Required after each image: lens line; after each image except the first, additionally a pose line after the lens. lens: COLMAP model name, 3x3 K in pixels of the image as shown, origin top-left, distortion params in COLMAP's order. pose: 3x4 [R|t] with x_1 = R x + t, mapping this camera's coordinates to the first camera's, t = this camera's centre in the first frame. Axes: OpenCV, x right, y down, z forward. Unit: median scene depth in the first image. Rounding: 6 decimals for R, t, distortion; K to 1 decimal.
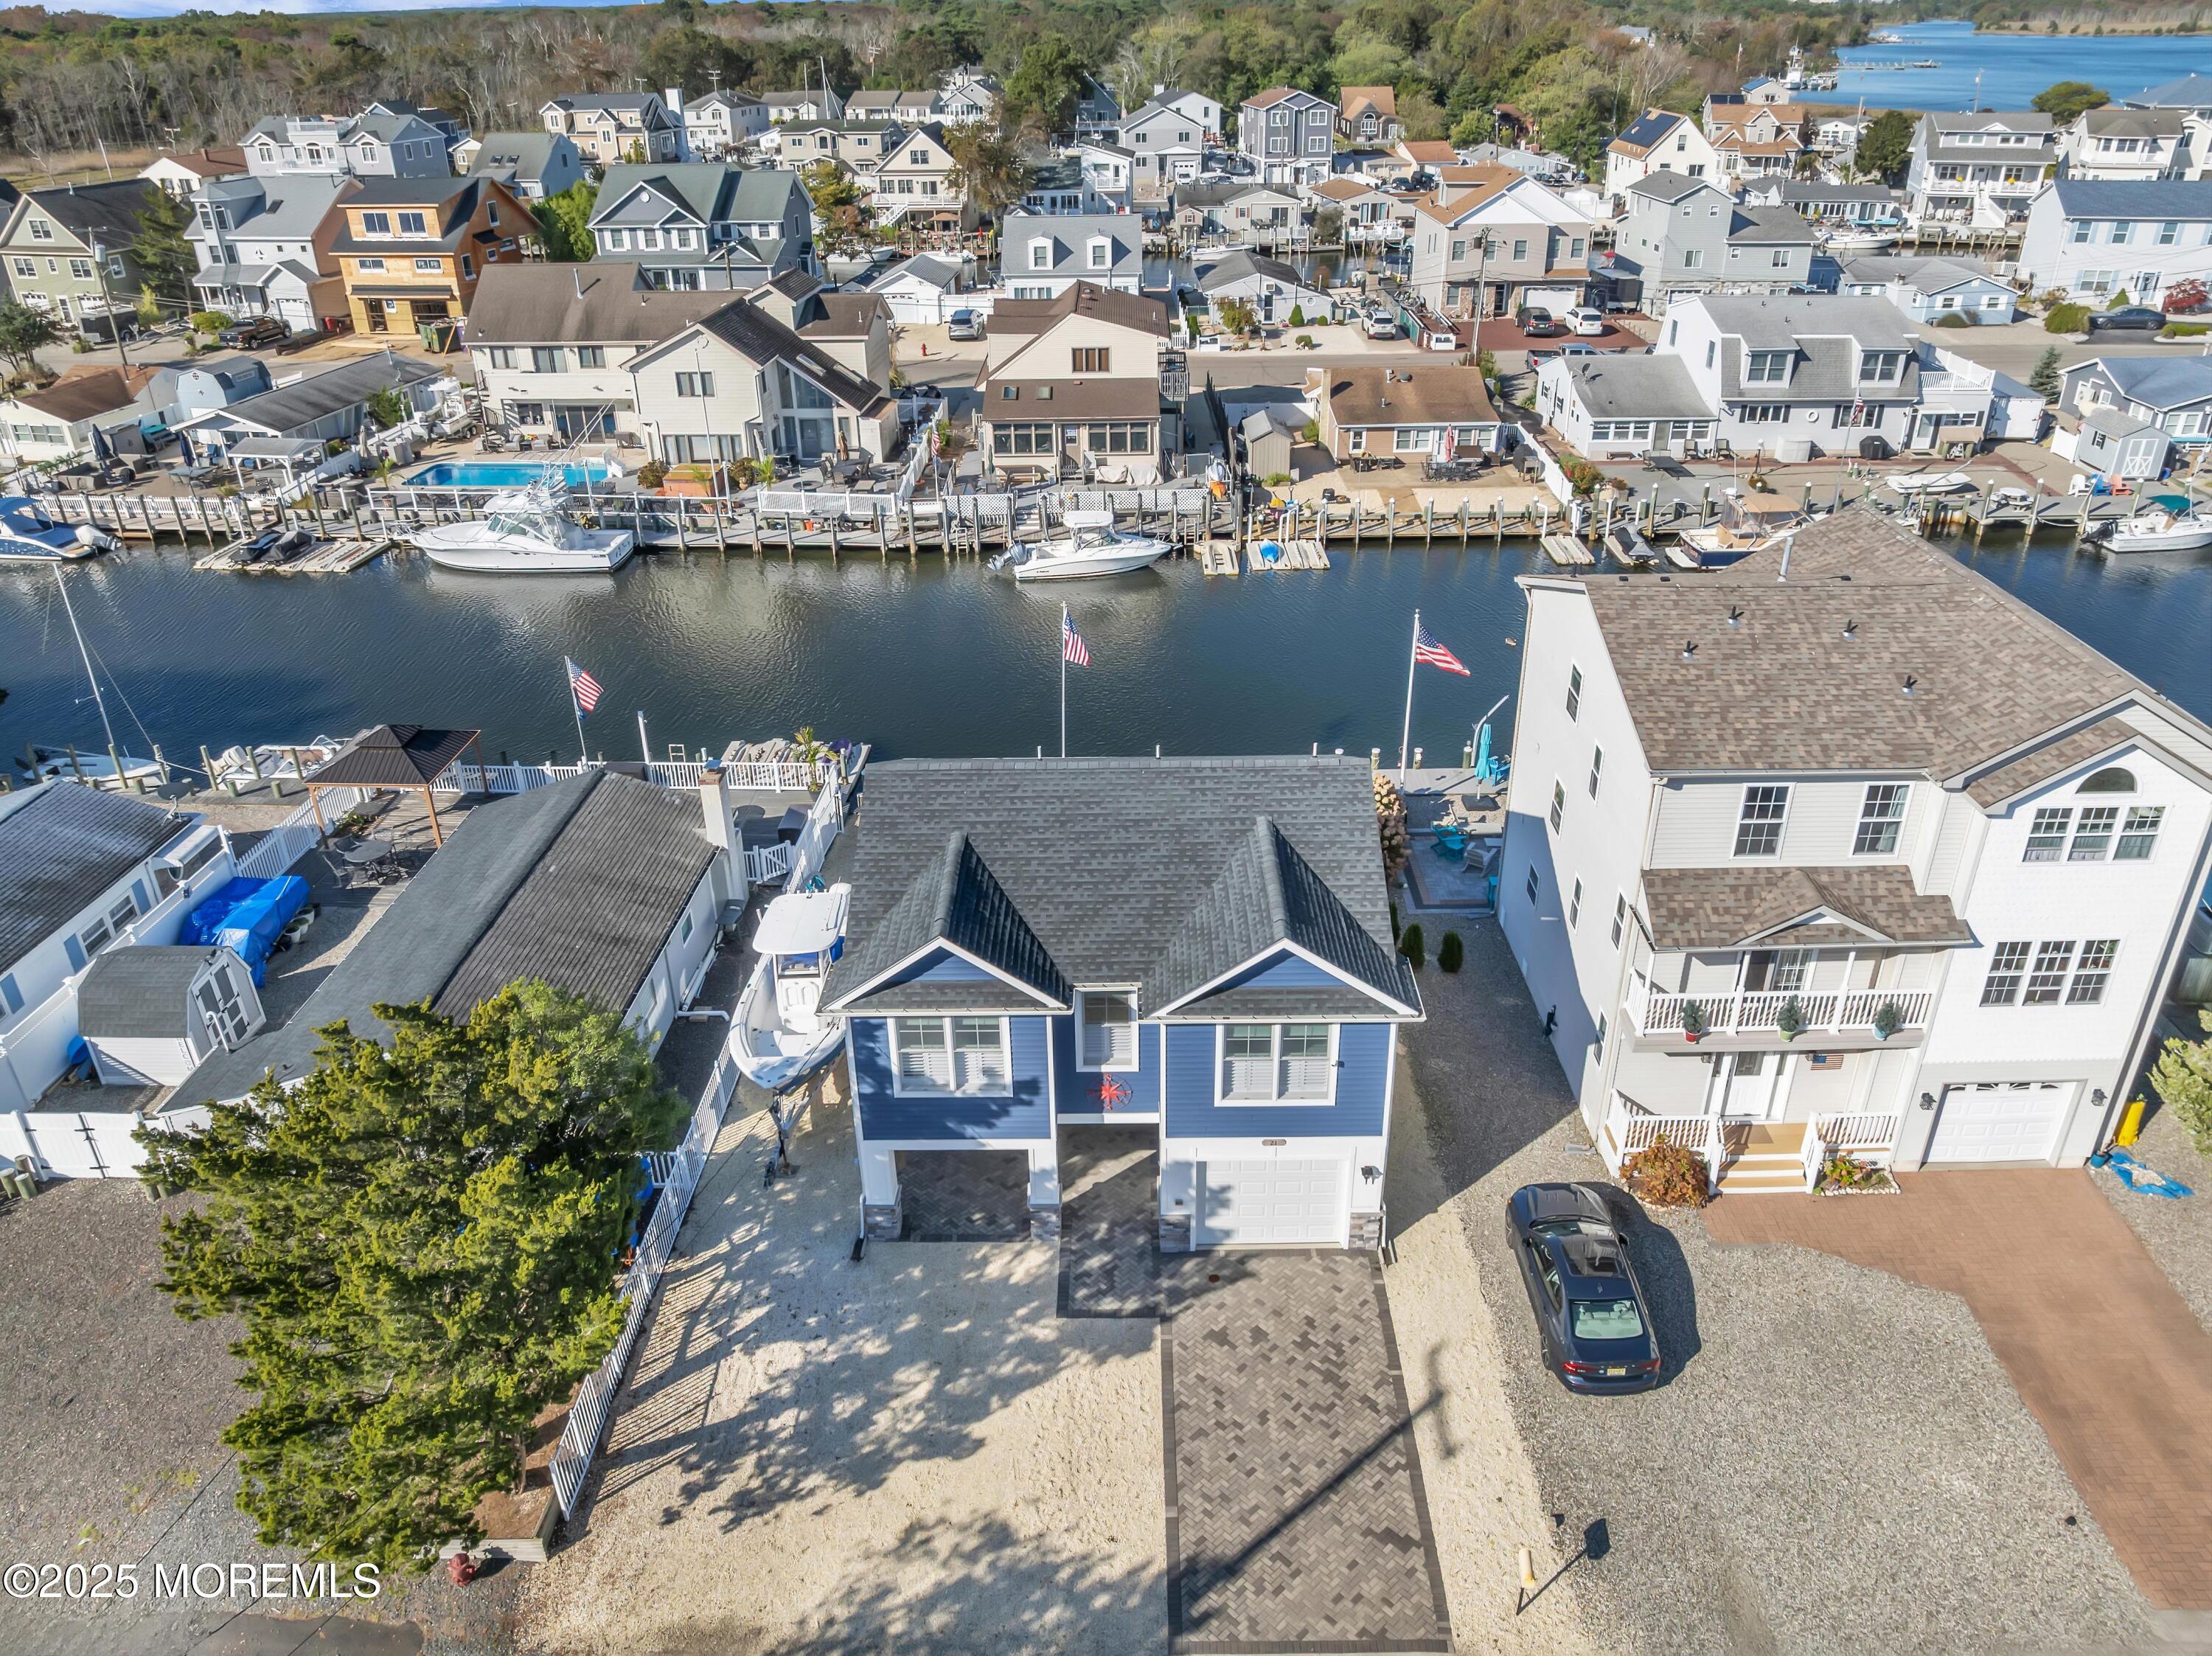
lens RADIAL K [[1572.0, 0, 1127.9], [0, 1572.0, 815.5], [0, 0, 1]] dist [-0.053069, 0.021221]
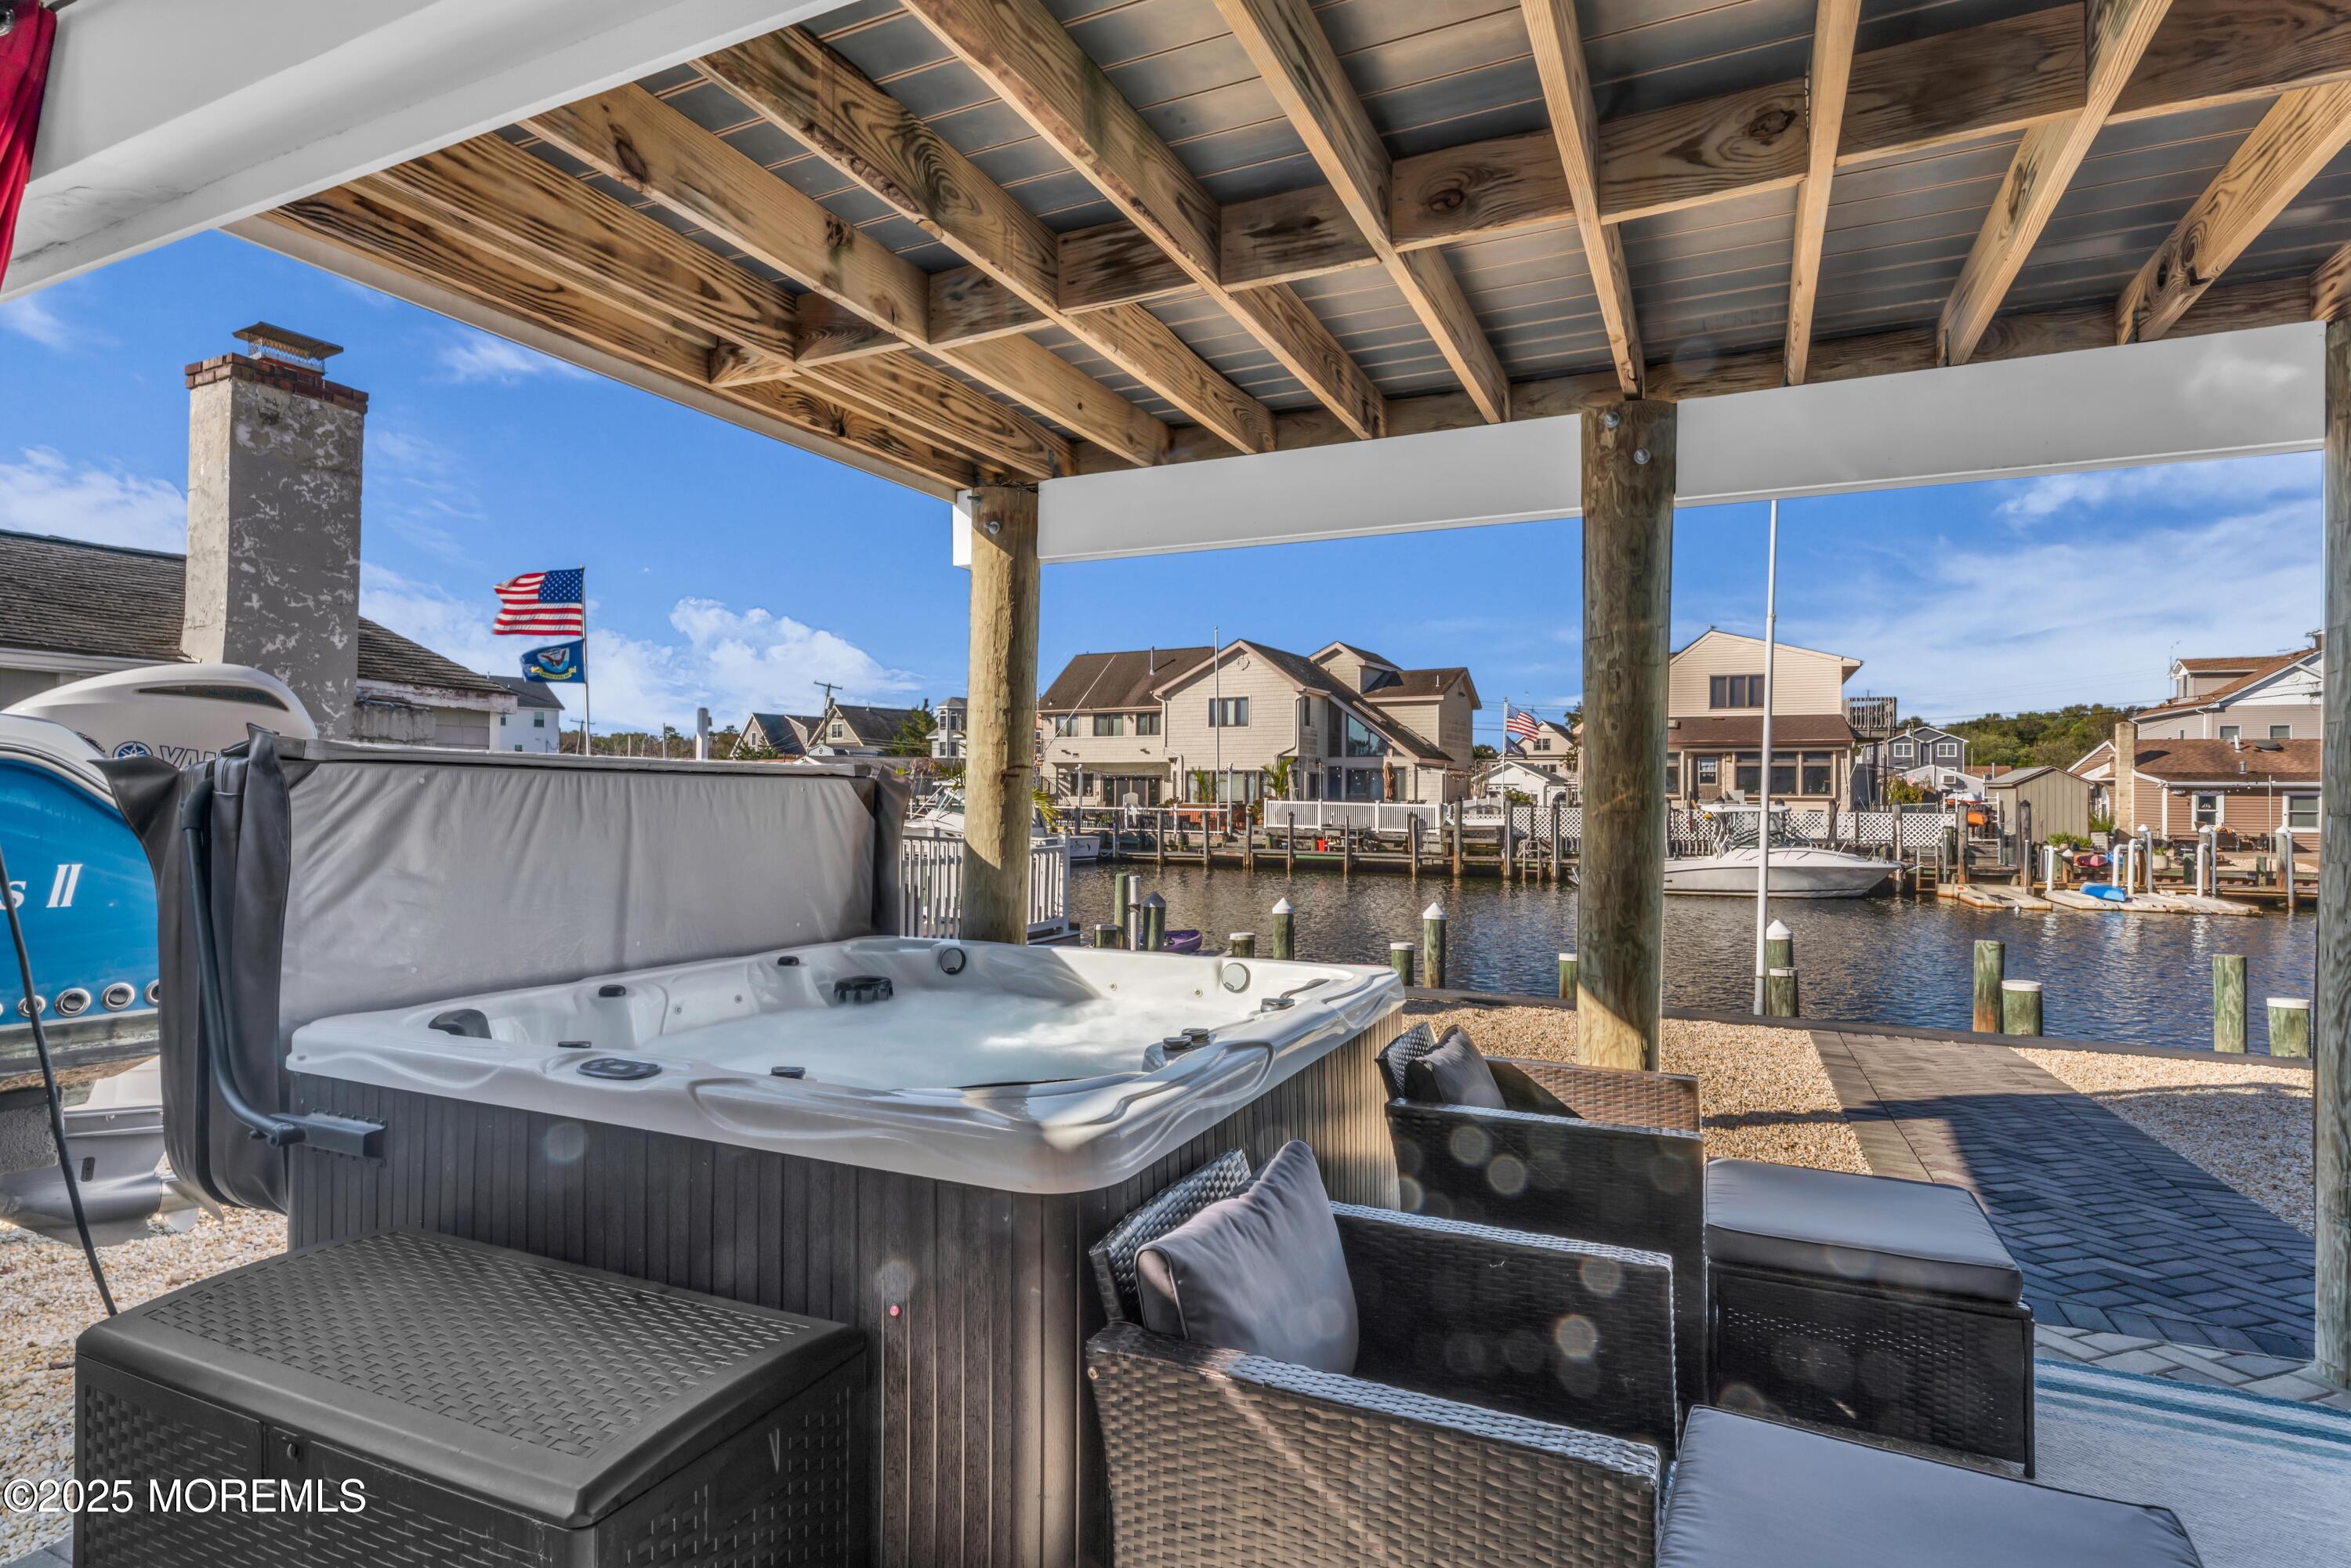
lens RADIAL K [[1178.1, 0, 1166.5], [0, 1178.1, 783.4], [0, 0, 1]] dist [-0.002166, -0.001271]
pose [[0.903219, 0.013504, -0.428967, -0.076924], [-0.214706, 0.879657, -0.424388, 0.110819], [0.371613, 0.475417, 0.797422, 1.301120]]
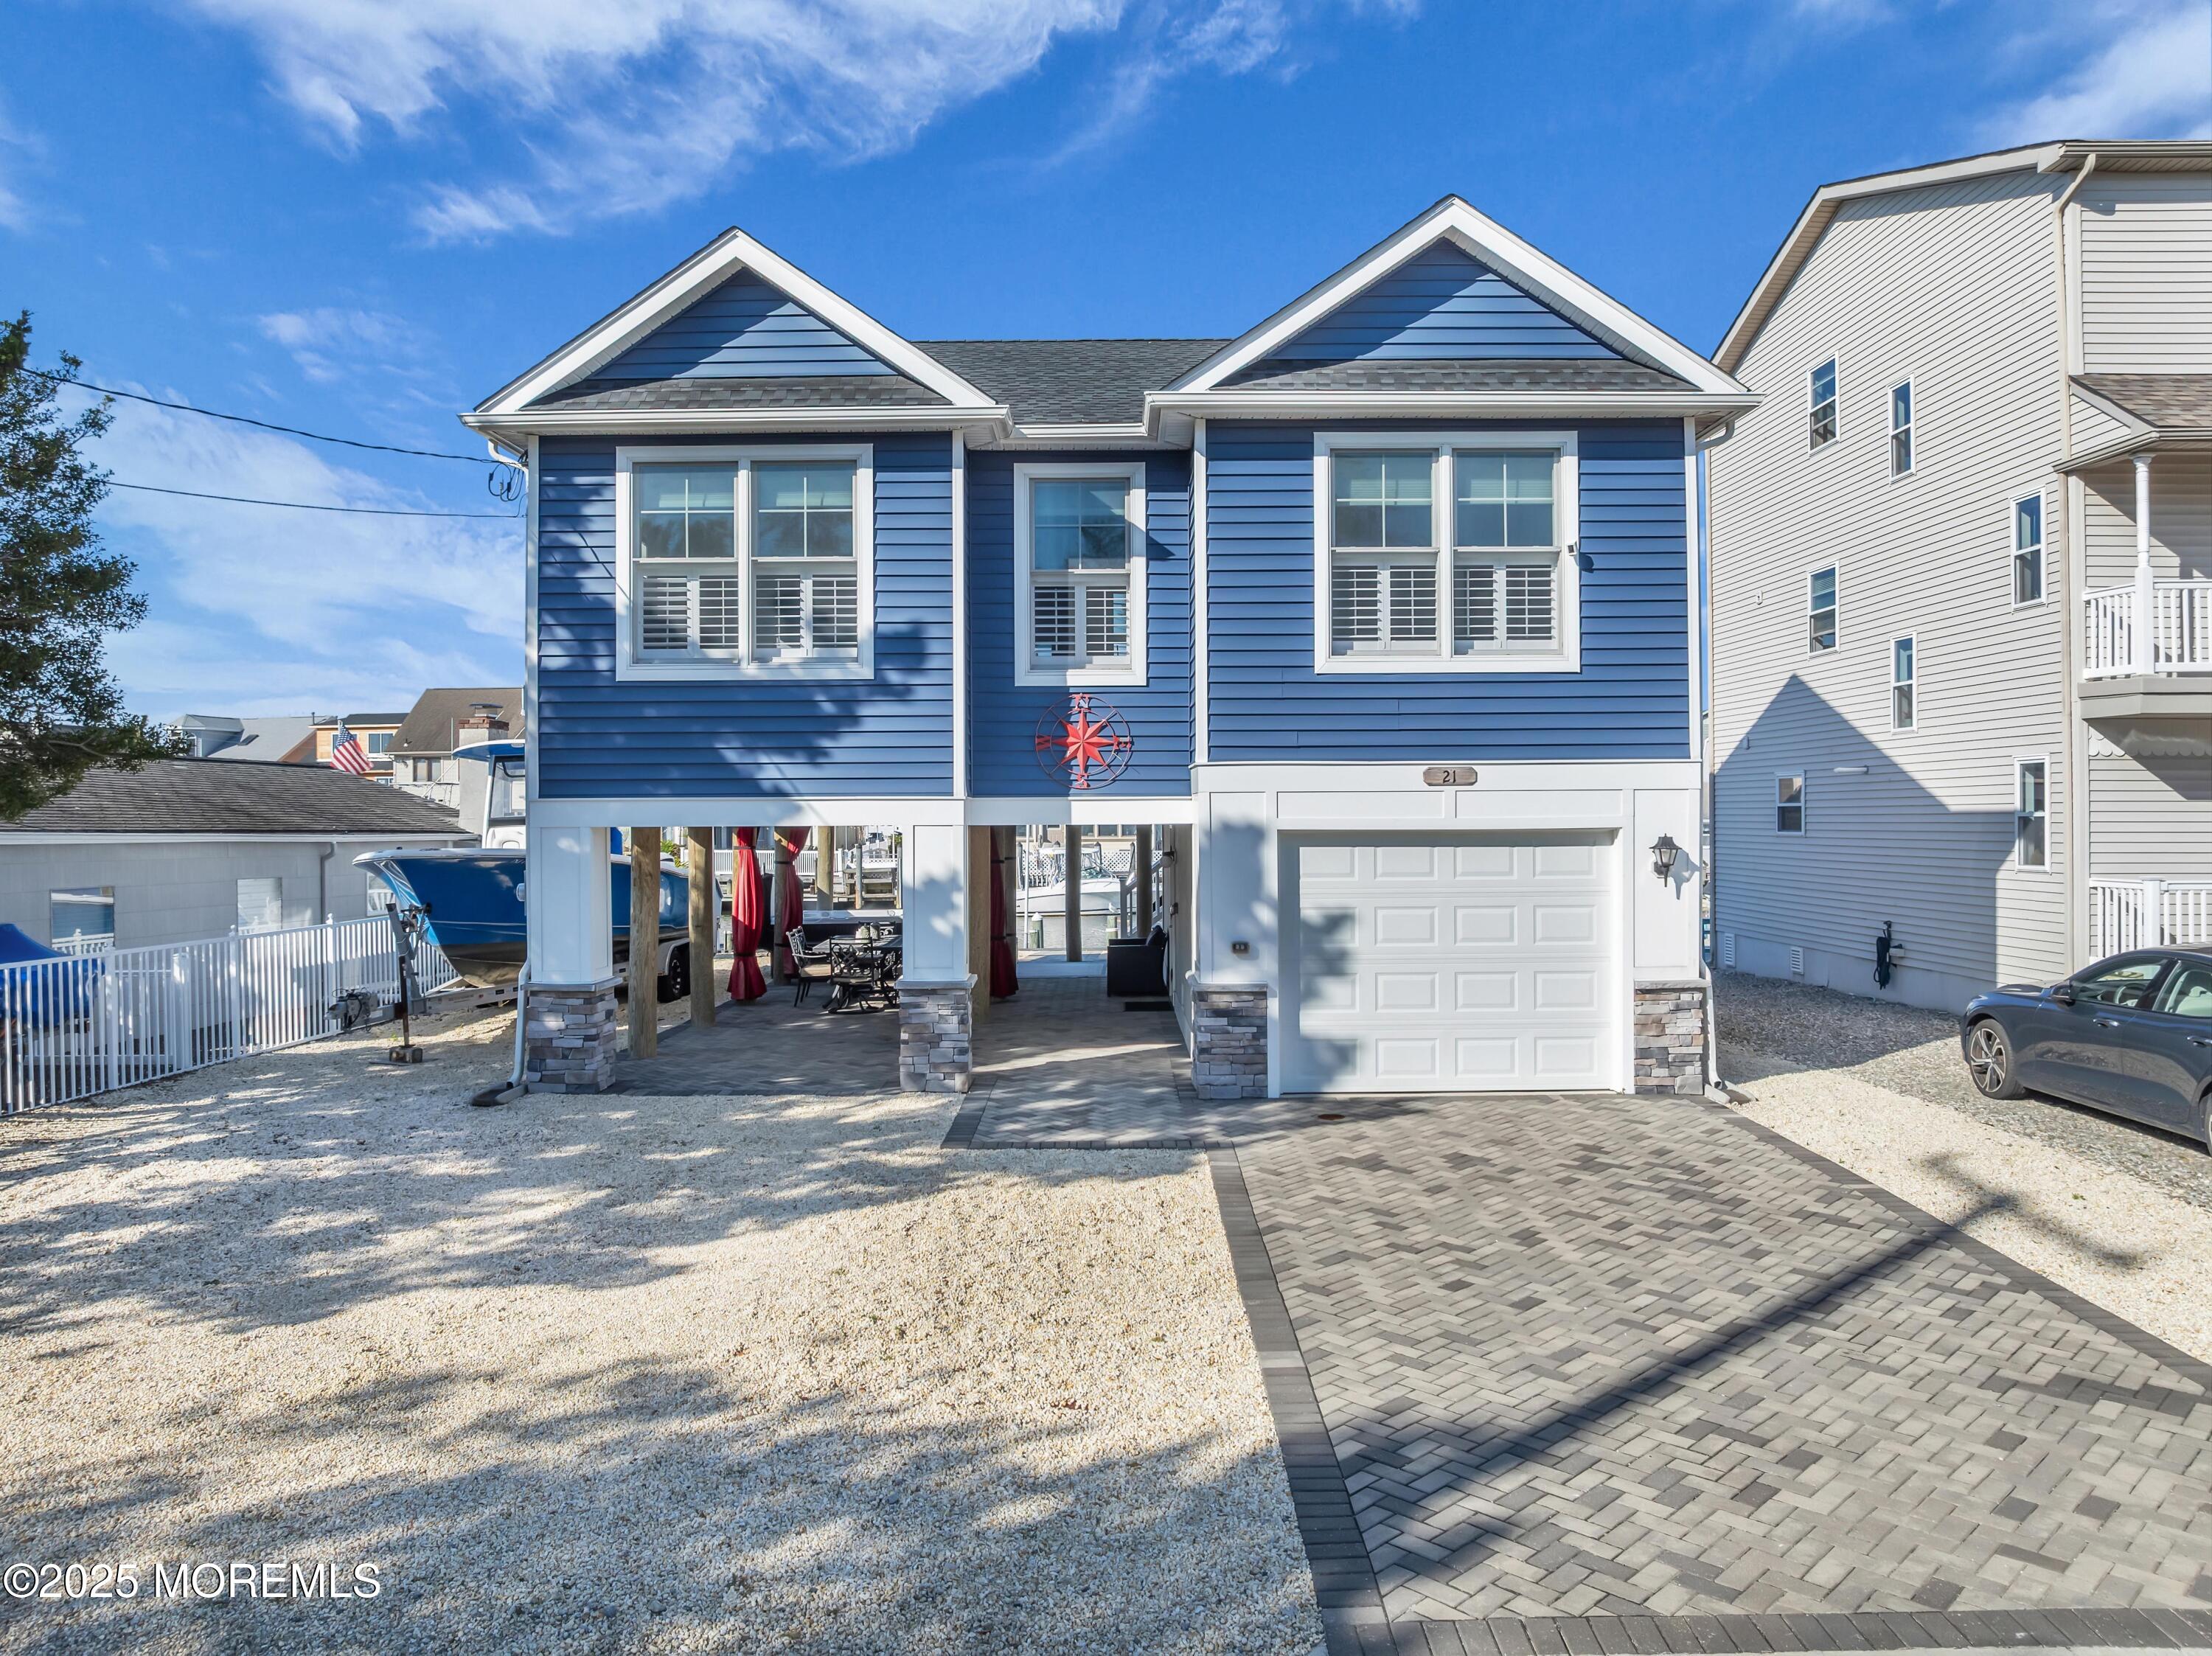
lens RADIAL K [[1572.0, 0, 1104.5], [0, 1572.0, 847.9], [0, 0, 1]] dist [-0.053069, 0.021221]
pose [[0.999970, -0.001132, -0.007617, -0.001889], [-0.002355, 0.896817, -0.442396, 0.424072], [0.007332, 0.442401, 0.896787, 0.607474]]
